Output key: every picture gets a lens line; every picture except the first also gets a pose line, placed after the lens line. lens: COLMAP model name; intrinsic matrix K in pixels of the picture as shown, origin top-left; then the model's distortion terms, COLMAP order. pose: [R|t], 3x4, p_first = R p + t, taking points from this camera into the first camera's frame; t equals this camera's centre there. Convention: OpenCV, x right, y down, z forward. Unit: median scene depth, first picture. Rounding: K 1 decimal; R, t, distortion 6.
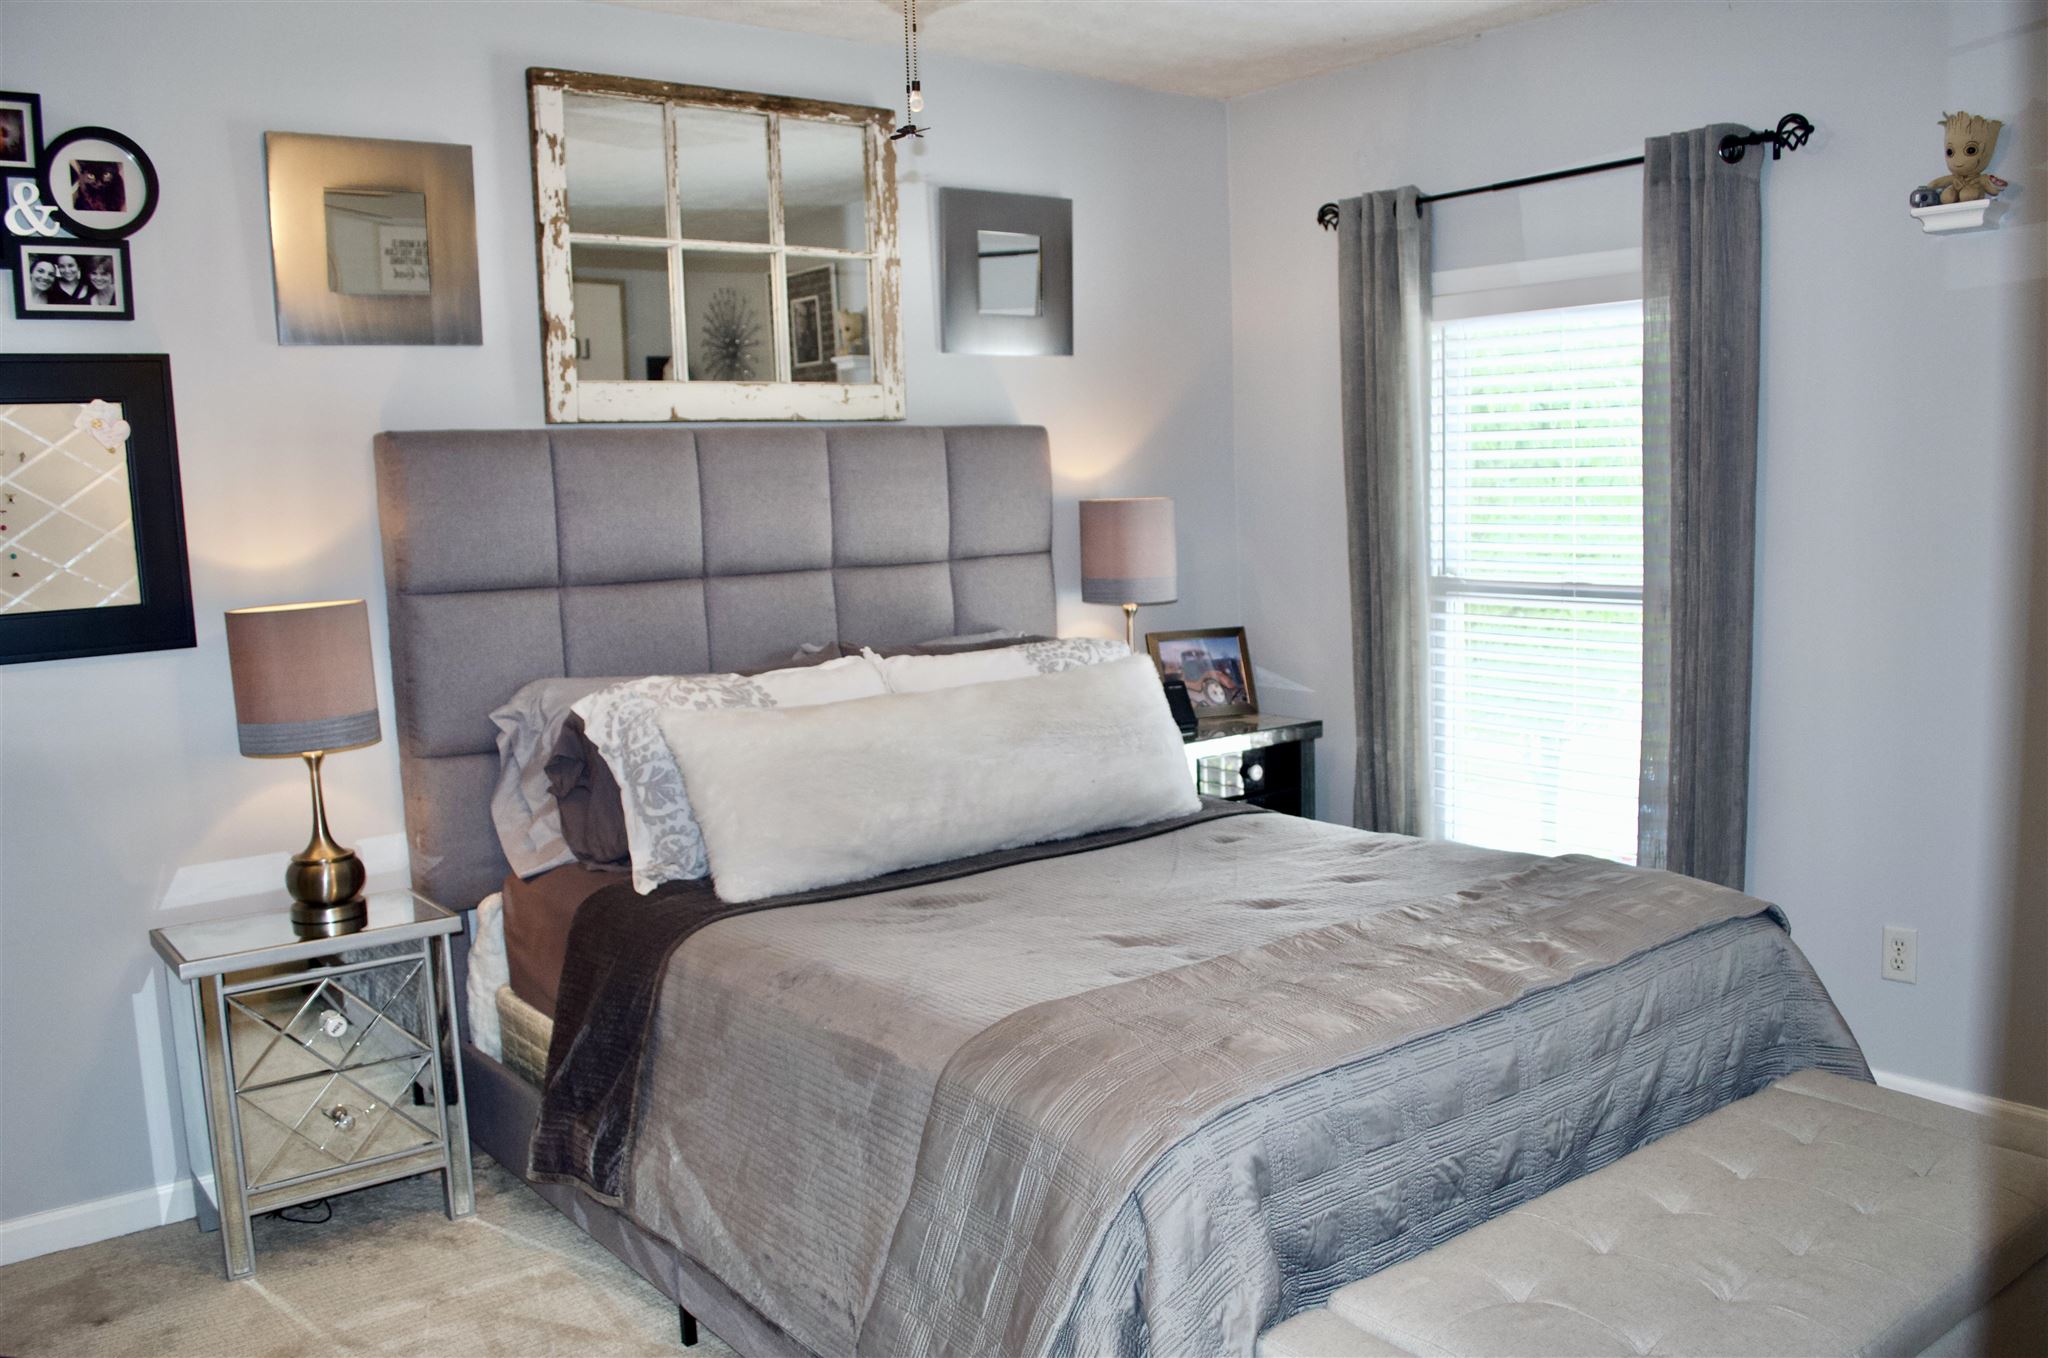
lens RADIAL K [[1616.6, 0, 1033.3], [0, 1616.6, 680.9], [0, 0, 1]] dist [-0.084780, 0.010180]
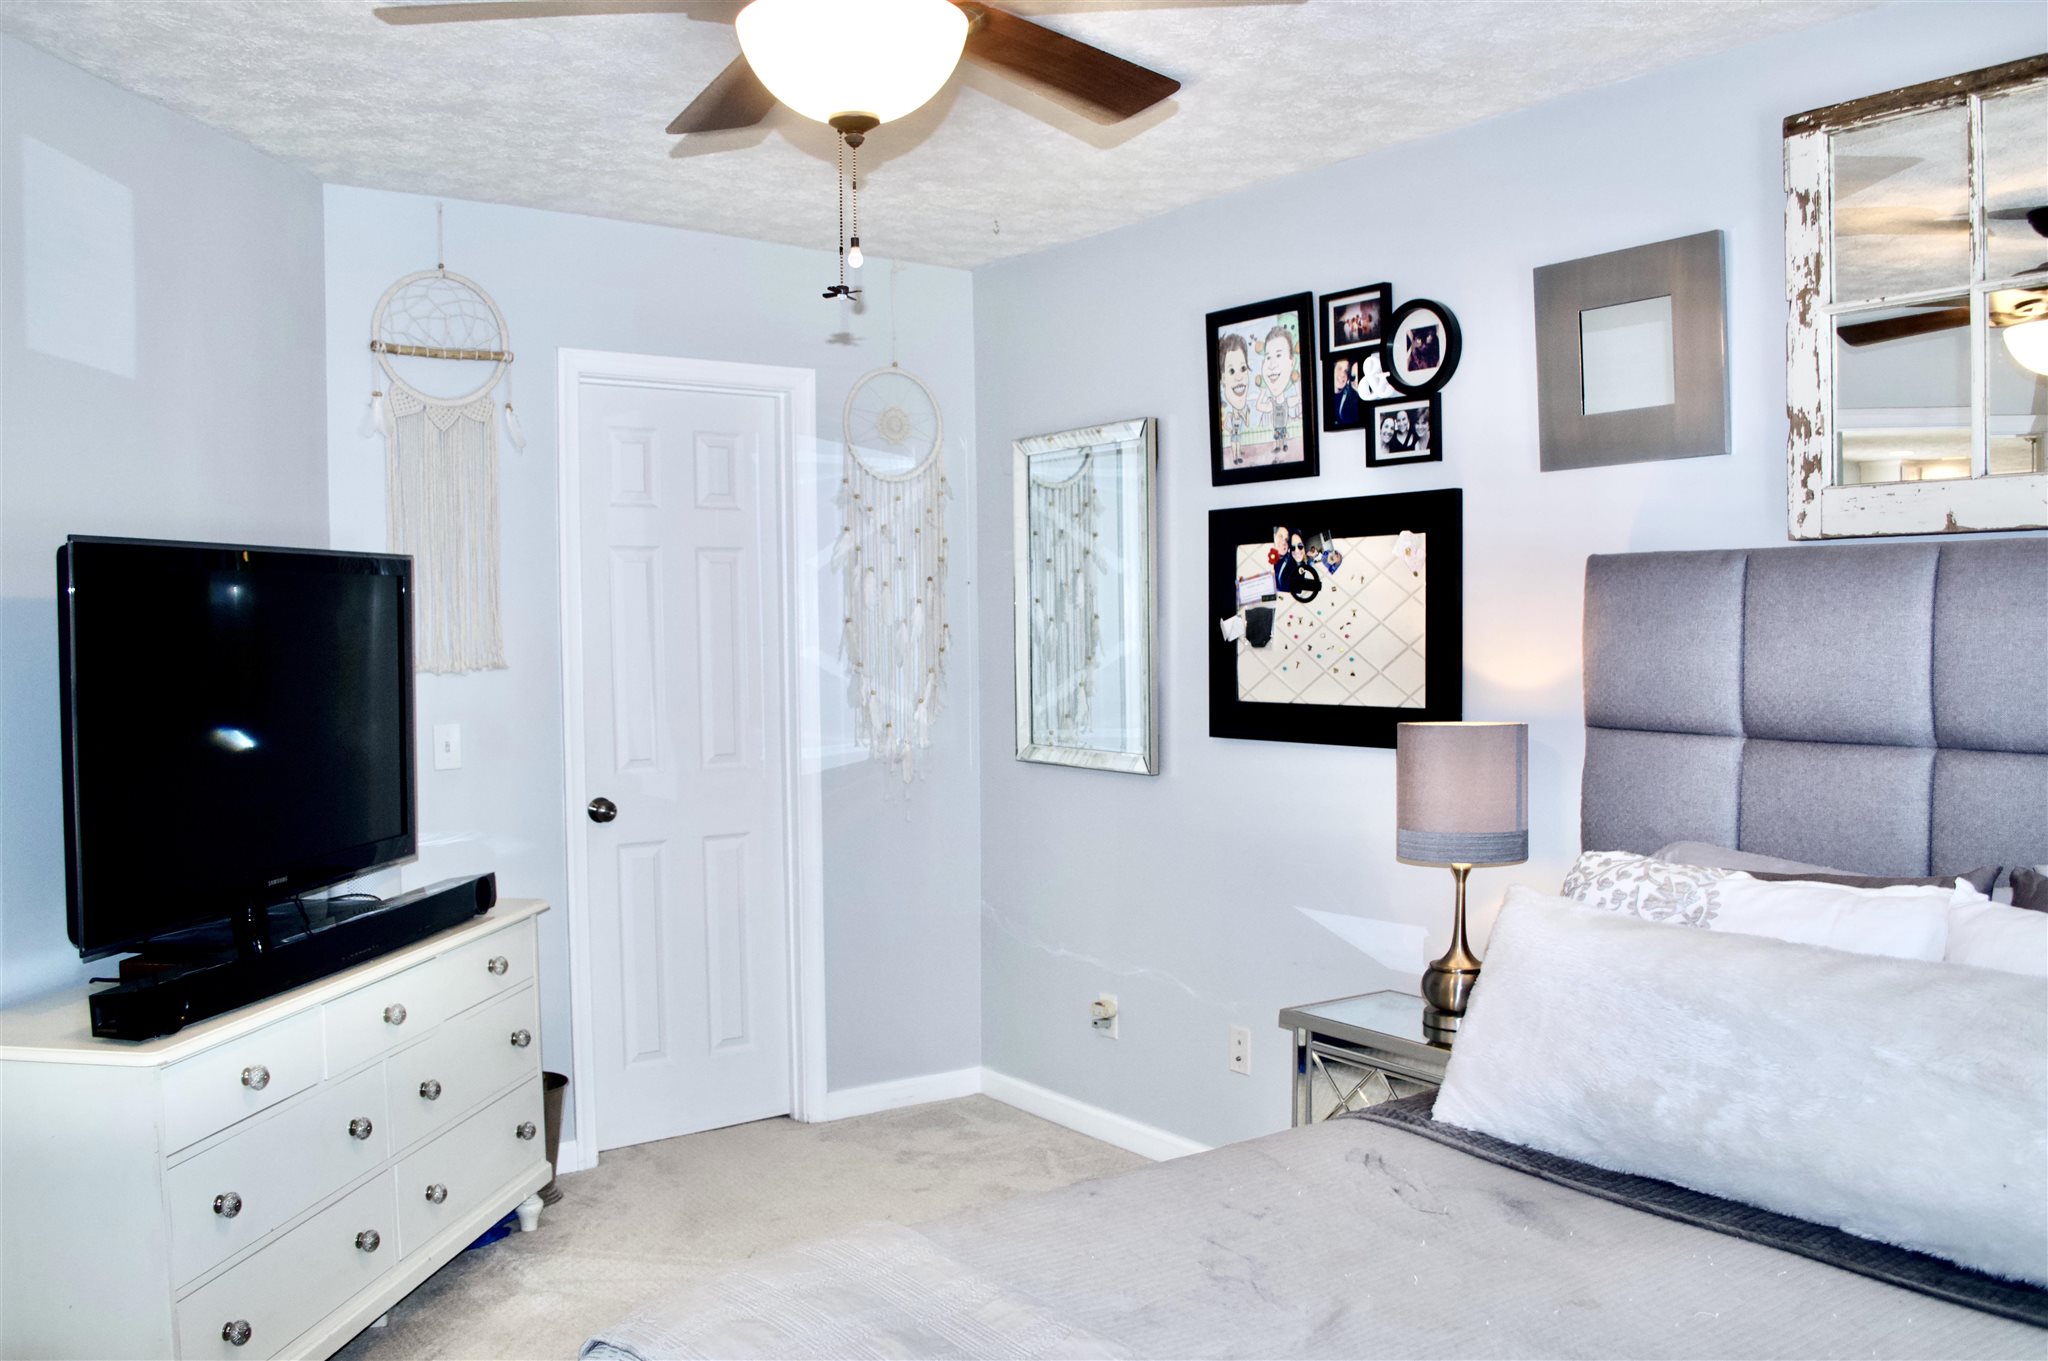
lens RADIAL K [[1616.6, 0, 1034.2], [0, 1616.6, 671.2], [0, 0, 1]] dist [-0.084780, 0.010180]
pose [[-0.016460, 0.050533, -0.998587, 0.589580], [-0.131892, 0.989885, 0.052266, -0.097472], [0.991127, 0.132566, -0.009629, 0.718333]]
